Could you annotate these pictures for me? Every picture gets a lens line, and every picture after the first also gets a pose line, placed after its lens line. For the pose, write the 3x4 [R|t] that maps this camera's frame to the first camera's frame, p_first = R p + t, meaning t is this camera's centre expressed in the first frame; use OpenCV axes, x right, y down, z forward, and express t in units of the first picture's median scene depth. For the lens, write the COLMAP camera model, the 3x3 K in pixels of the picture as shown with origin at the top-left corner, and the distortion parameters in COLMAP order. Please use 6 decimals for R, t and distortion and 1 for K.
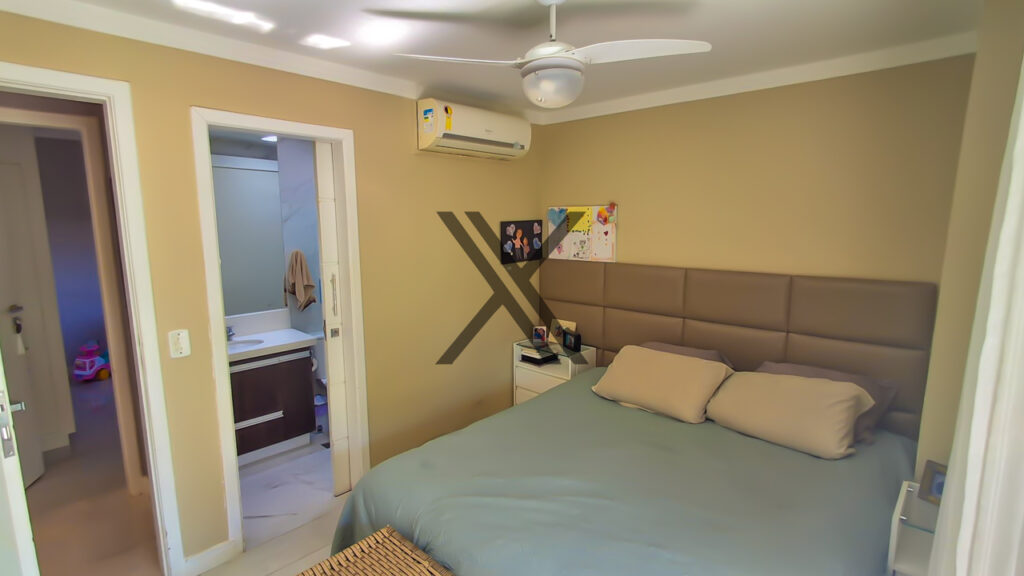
lens RADIAL K [[474.3, 0, 510.7], [0, 474.3, 288.4], [0, 0, 1]] dist [0.005596, 0.000920]
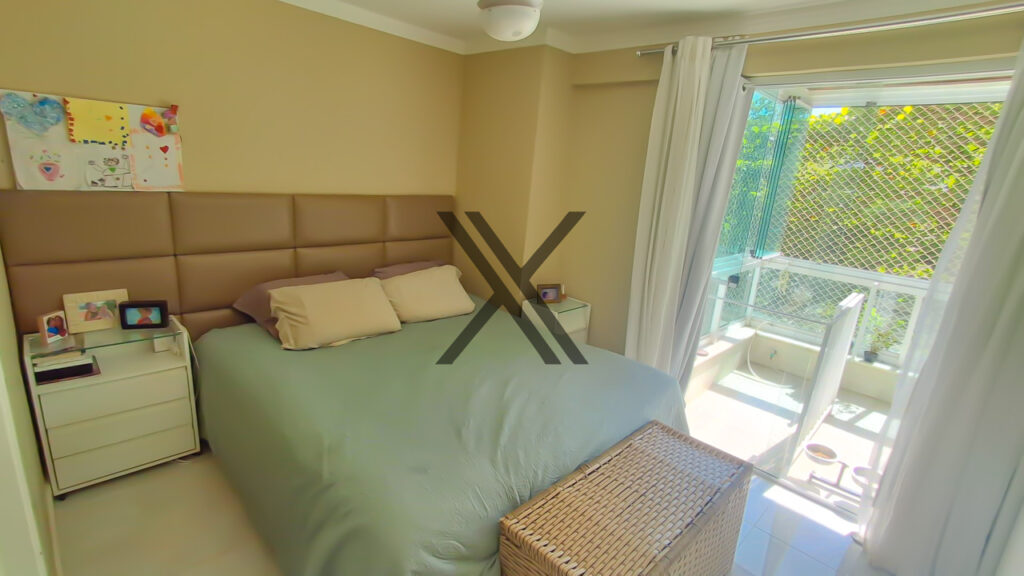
lens RADIAL K [[474.3, 0, 510.9], [0, 474.3, 292.1], [0, 0, 1]] dist [0.005596, 0.000920]
pose [[0.056253, -0.252275, 0.966019, -0.494355], [0.069837, 0.966176, 0.248249, -0.051986], [-0.995971, 0.053499, 0.071969, 0.457711]]
